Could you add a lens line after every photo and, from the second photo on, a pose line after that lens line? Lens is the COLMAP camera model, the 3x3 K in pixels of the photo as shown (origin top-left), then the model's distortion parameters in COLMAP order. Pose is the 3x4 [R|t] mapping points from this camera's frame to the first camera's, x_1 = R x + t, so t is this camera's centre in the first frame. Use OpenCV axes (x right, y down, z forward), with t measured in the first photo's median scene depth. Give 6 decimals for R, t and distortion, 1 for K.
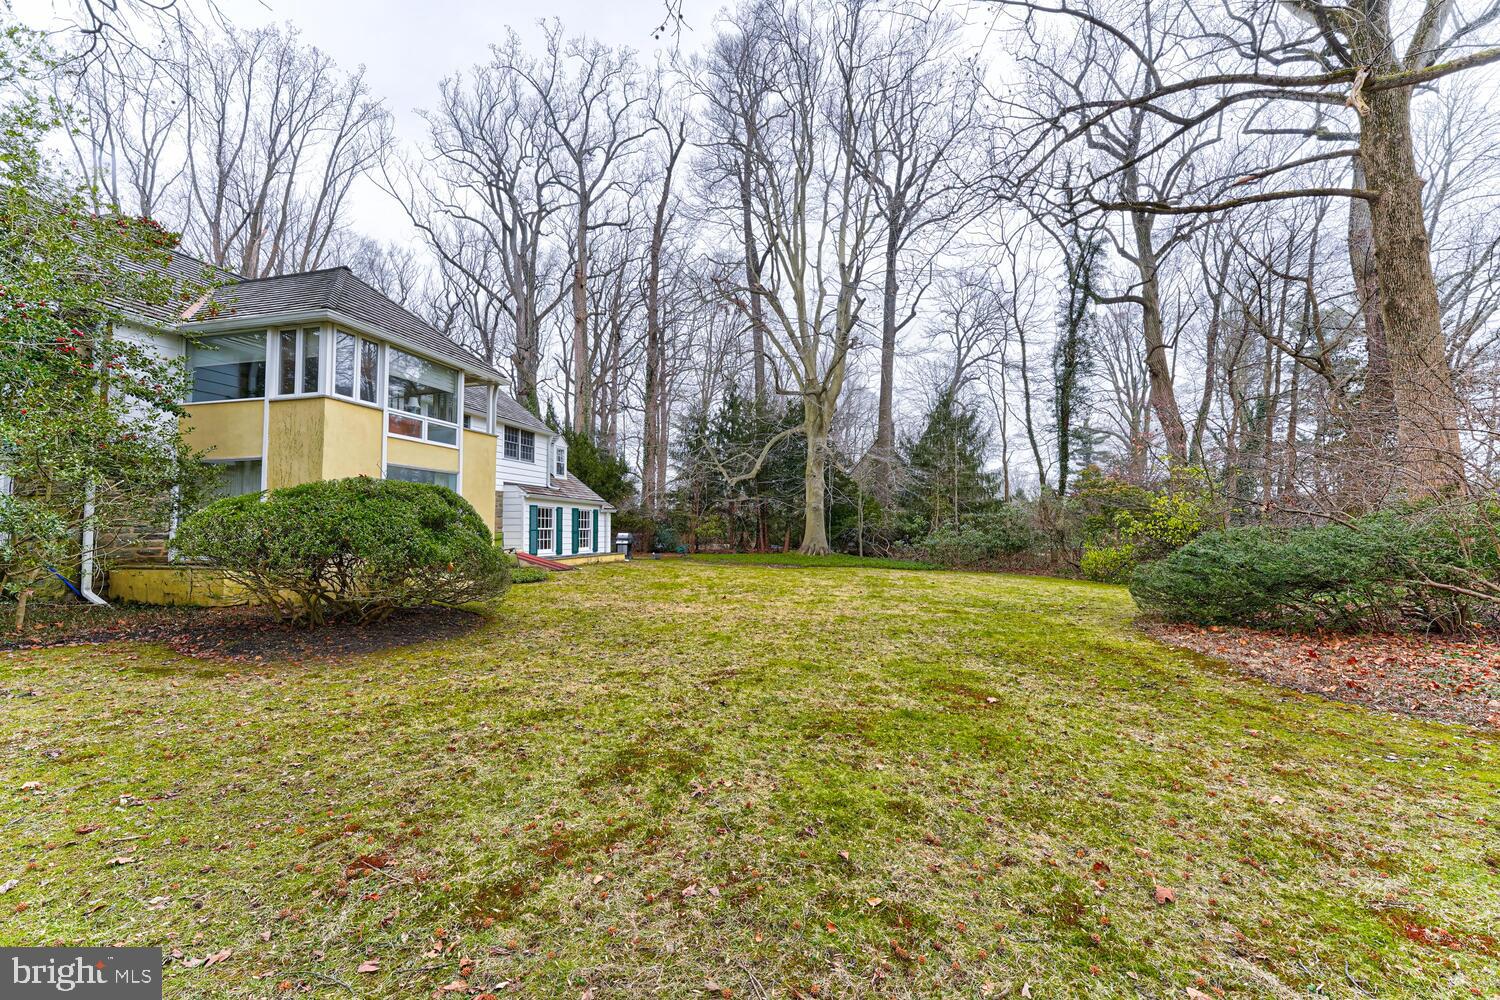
lens RADIAL K [[600.3, 0, 750.0], [0, 600.3, 500.0], [0, 0, 1]] dist [0.000137, 0.000120]
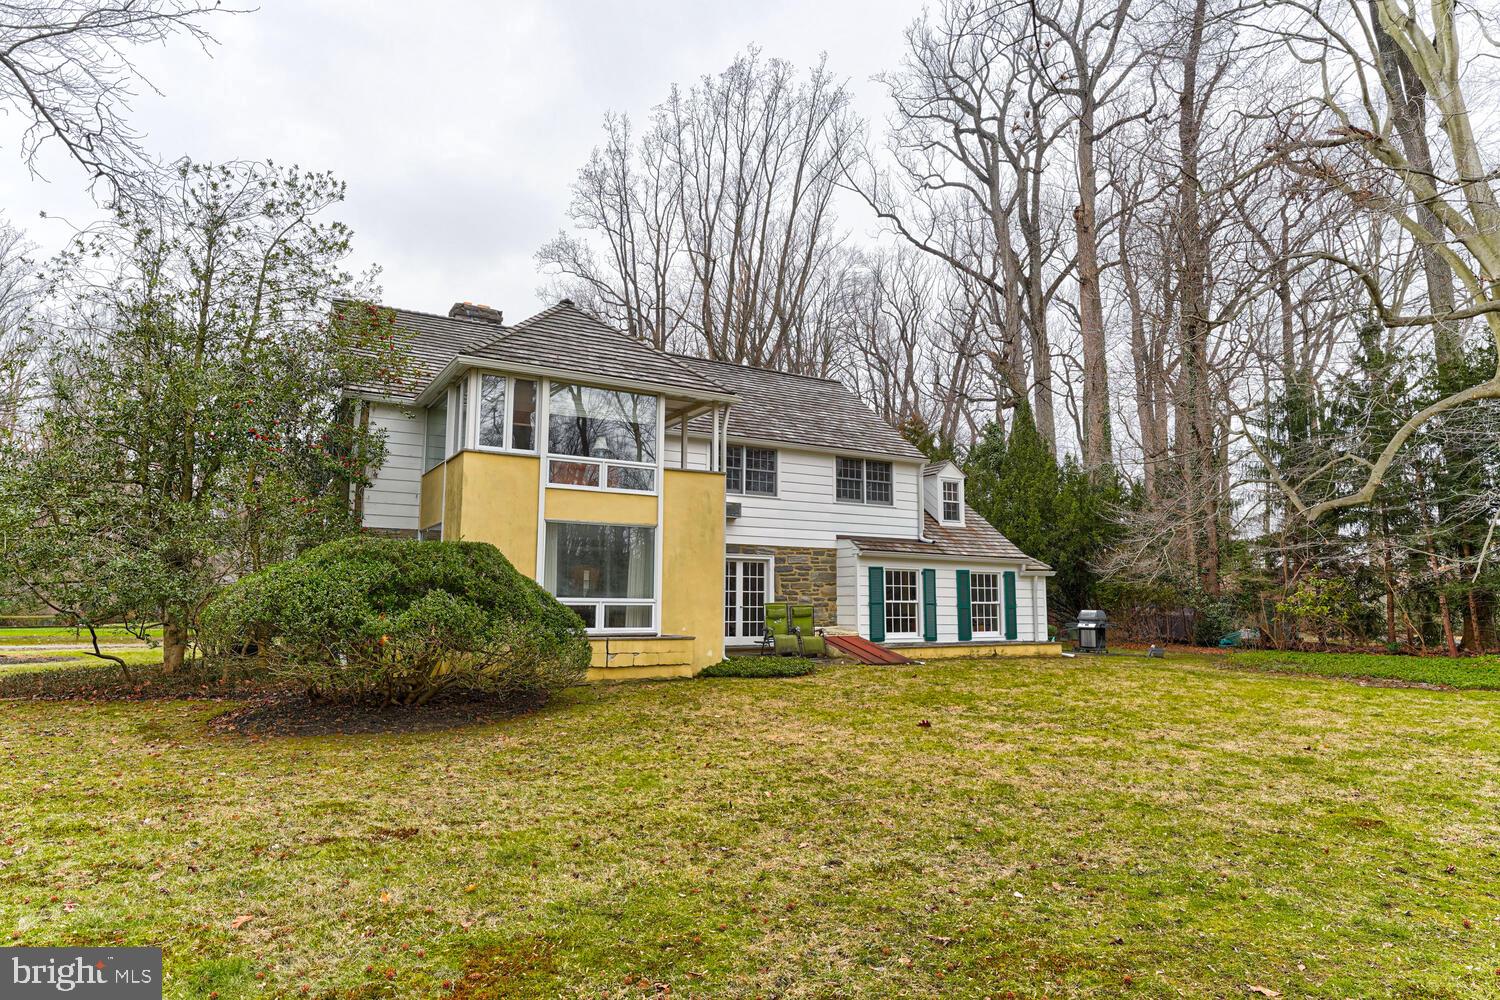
lens RADIAL K [[865.1, 0, 750.0], [0, 865.1, 500.0], [0, 0, 1]] dist [0.004671, 0.001060]
pose [[0.694616, -0.078969, -0.715033, 0.237761], [0.027984, 0.996170, -0.082833, 0.009686], [0.718836, 0.037528, 0.694166, 0.193498]]
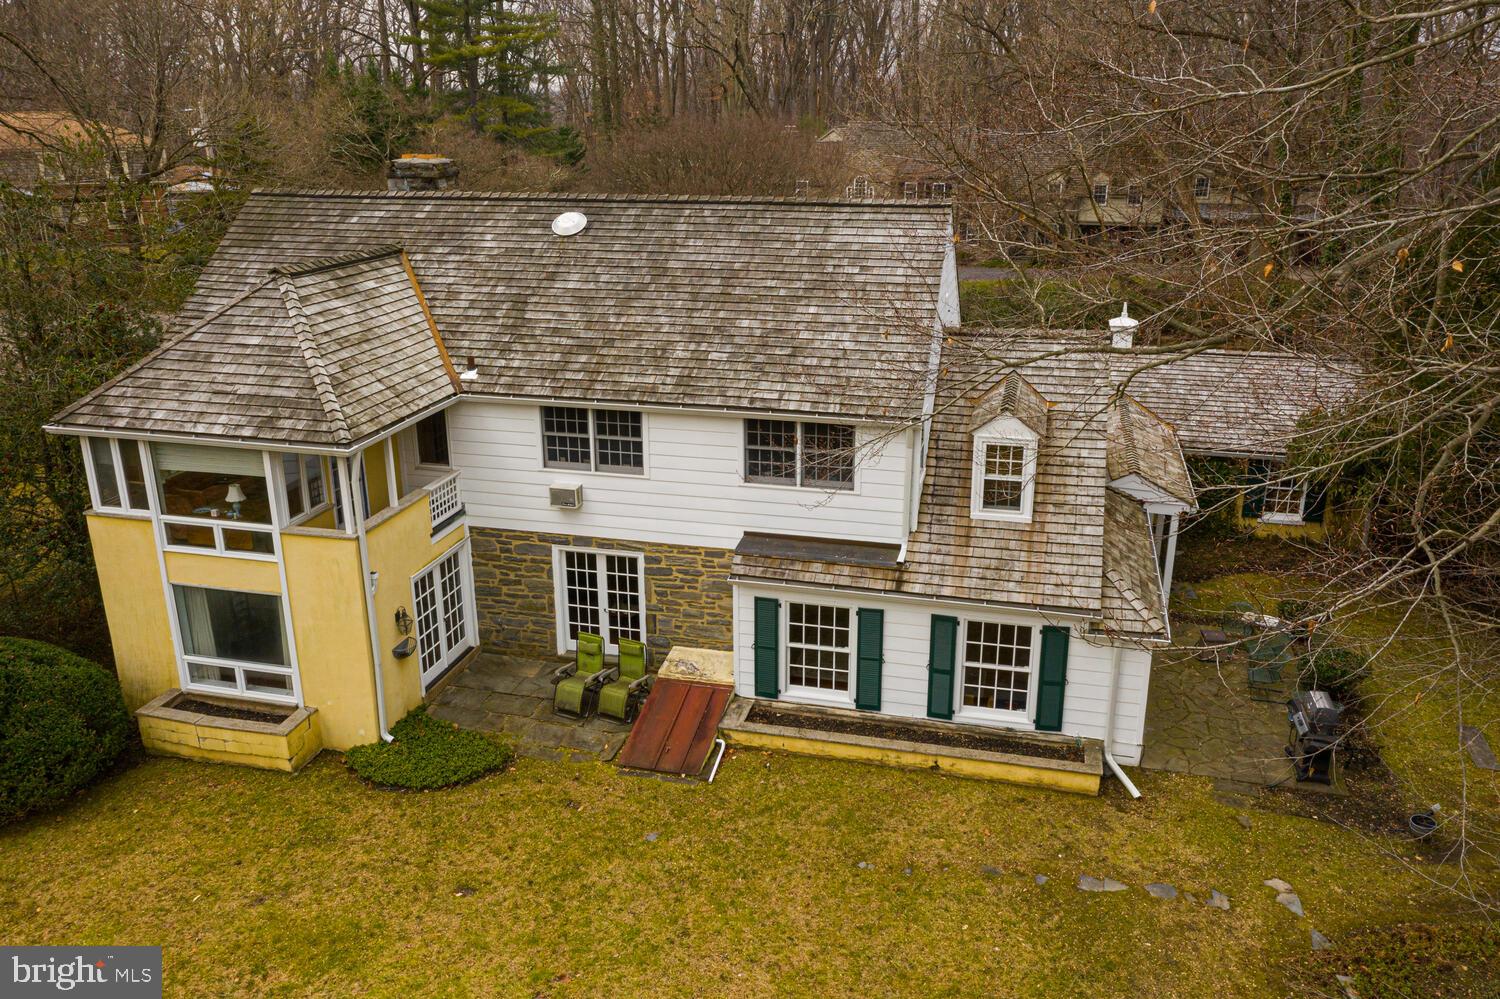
lens RADIAL K [[1189.5, 0, 746.6], [0, 1189.5, 497.1], [0, 0, 1]] dist [-0.000137, 0.012819]
pose [[-0.009265, 0.323561, -0.946162, 0.442896], [0.051781, 0.945088, 0.322687, -0.334750], [0.998615, -0.046004, -0.025511, 0.948363]]
